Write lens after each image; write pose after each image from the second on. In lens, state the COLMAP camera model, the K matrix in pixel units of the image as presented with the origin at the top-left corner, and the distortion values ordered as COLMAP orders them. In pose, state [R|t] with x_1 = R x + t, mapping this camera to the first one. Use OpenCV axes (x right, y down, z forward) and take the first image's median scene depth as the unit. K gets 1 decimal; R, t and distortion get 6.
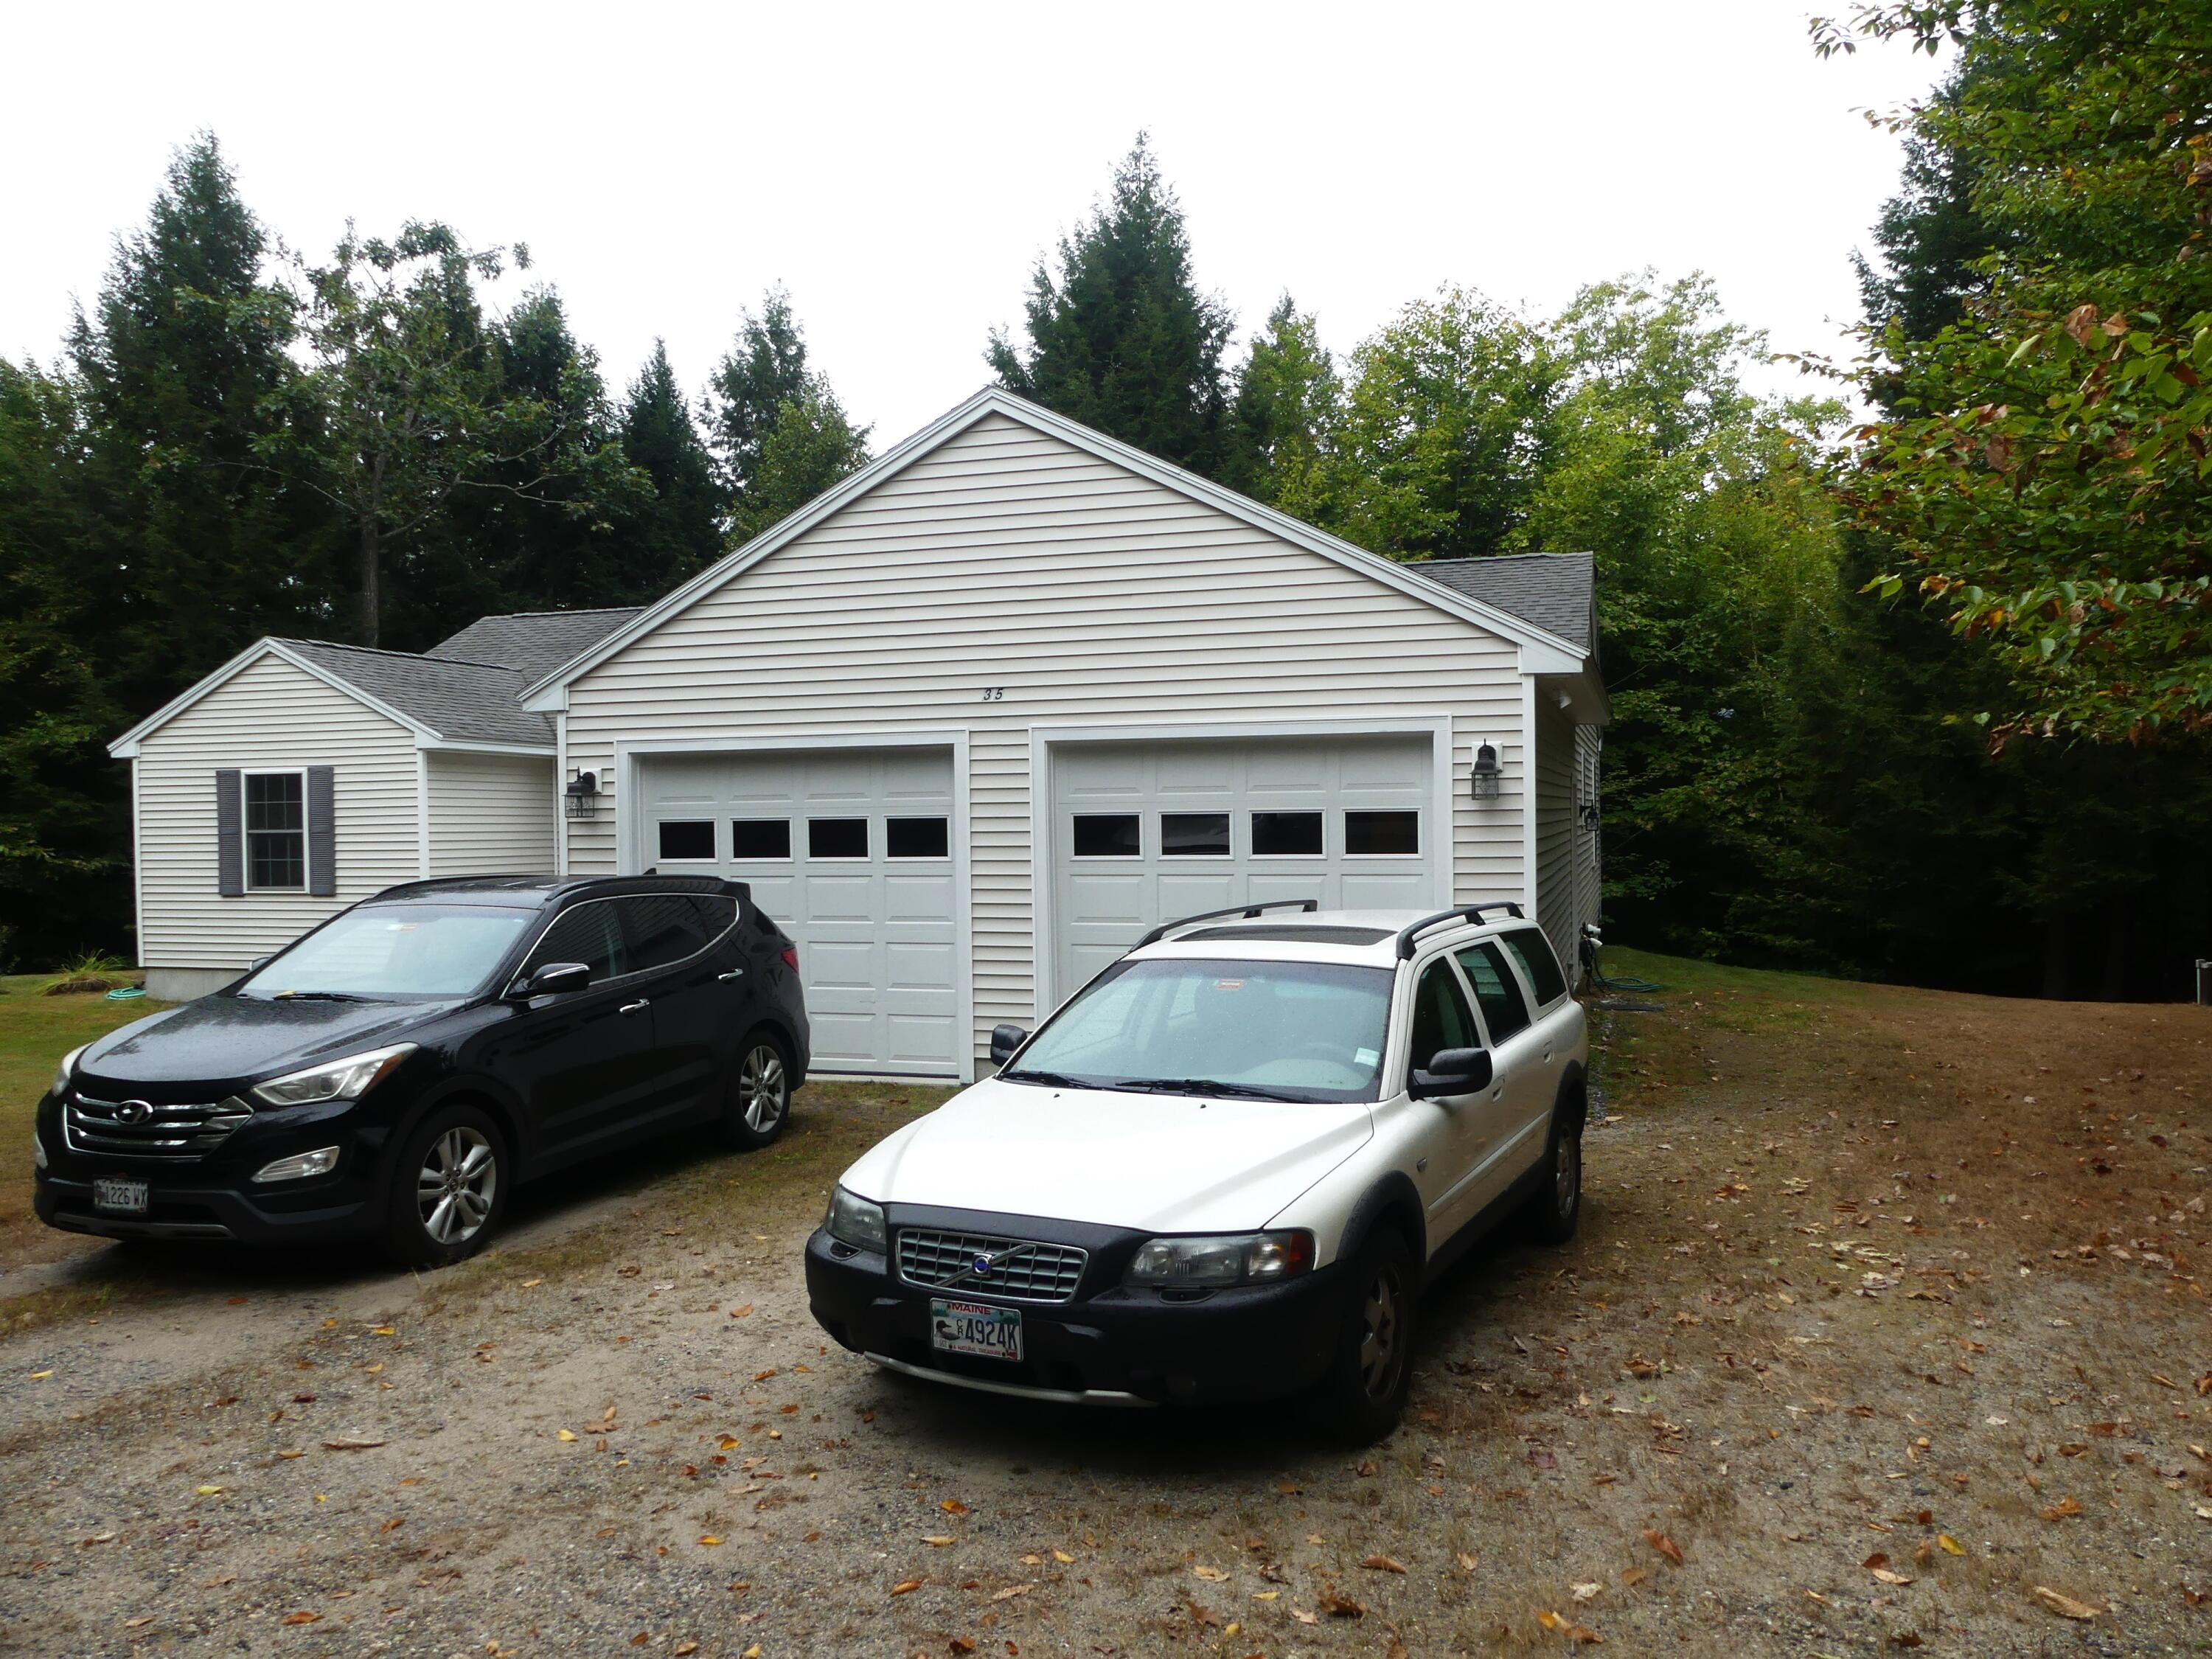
lens RADIAL K [[1655.3, 0, 1105.6], [0, 1655.3, 832.0], [0, 0, 1]] dist [-0.008281, -0.001667]
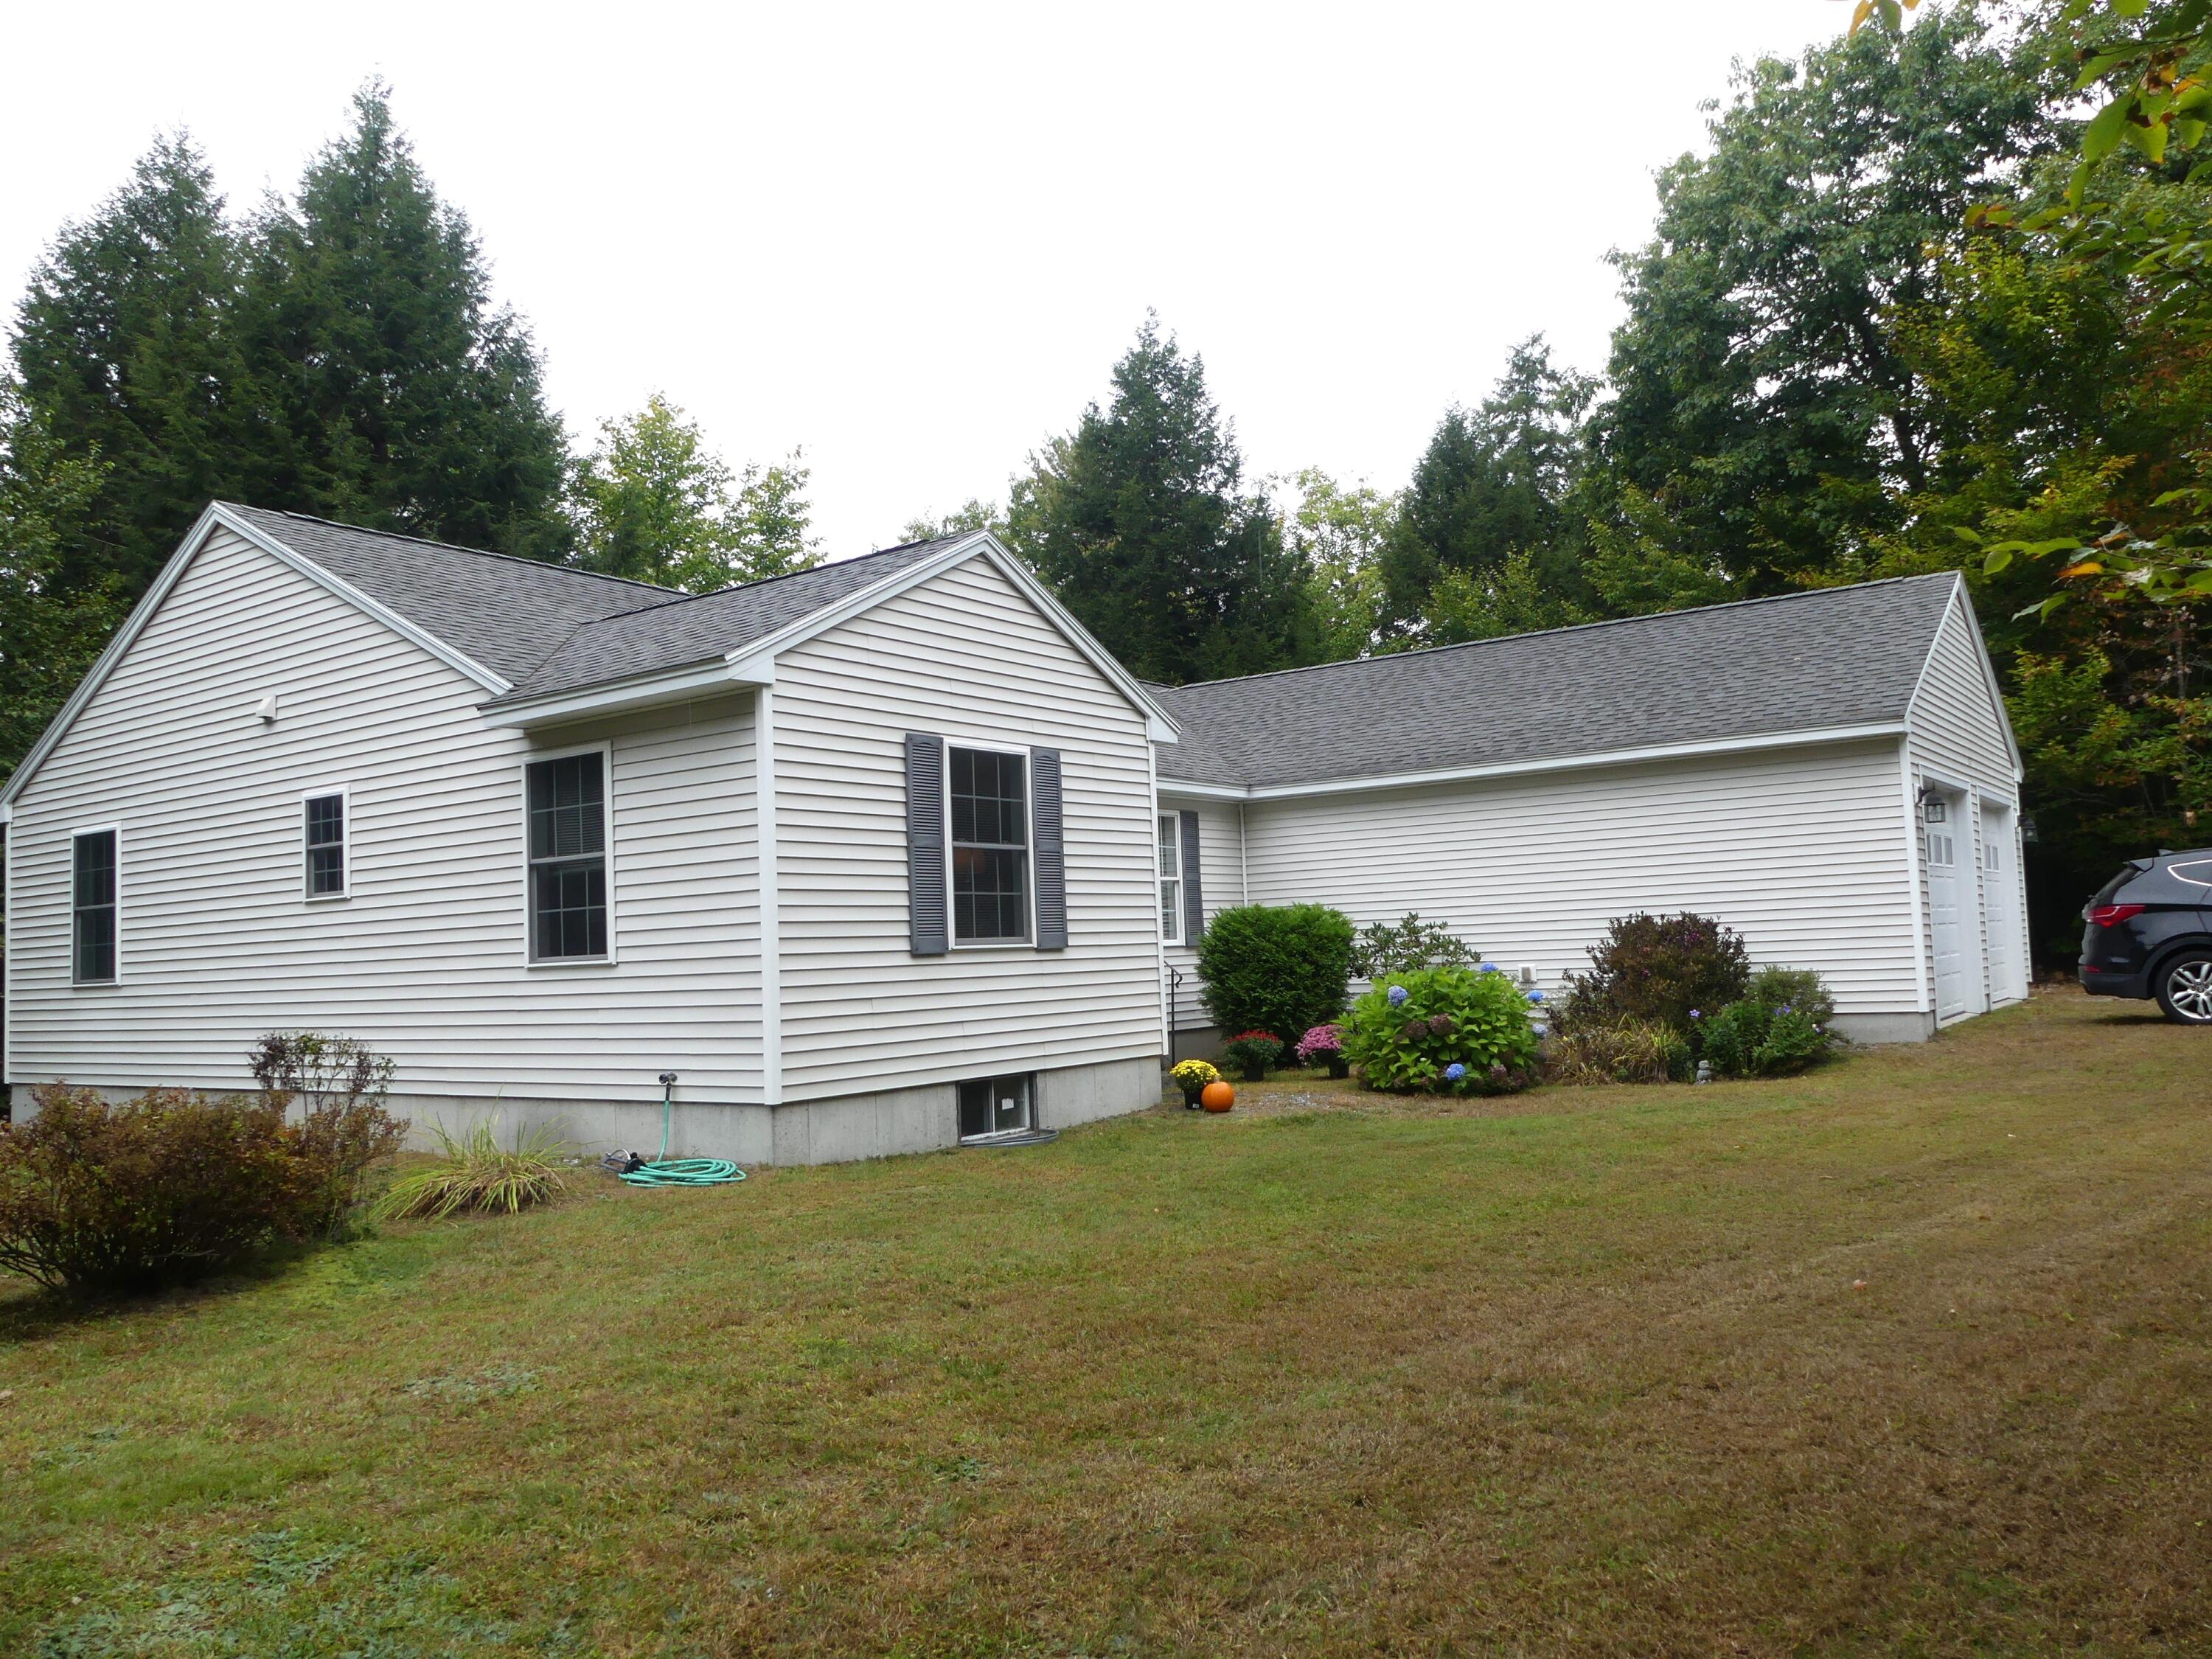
lens RADIAL K [[1655.3, 0, 1106.2], [0, 1655.3, 830.0], [0, 0, 1]] dist [-0.008281, -0.001667]
pose [[0.292898, 0.066260, 0.953845, -1.071694], [0.037333, 0.996043, -0.080655, 0.044309], [-0.955415, 0.059234, 0.289265, 0.787627]]
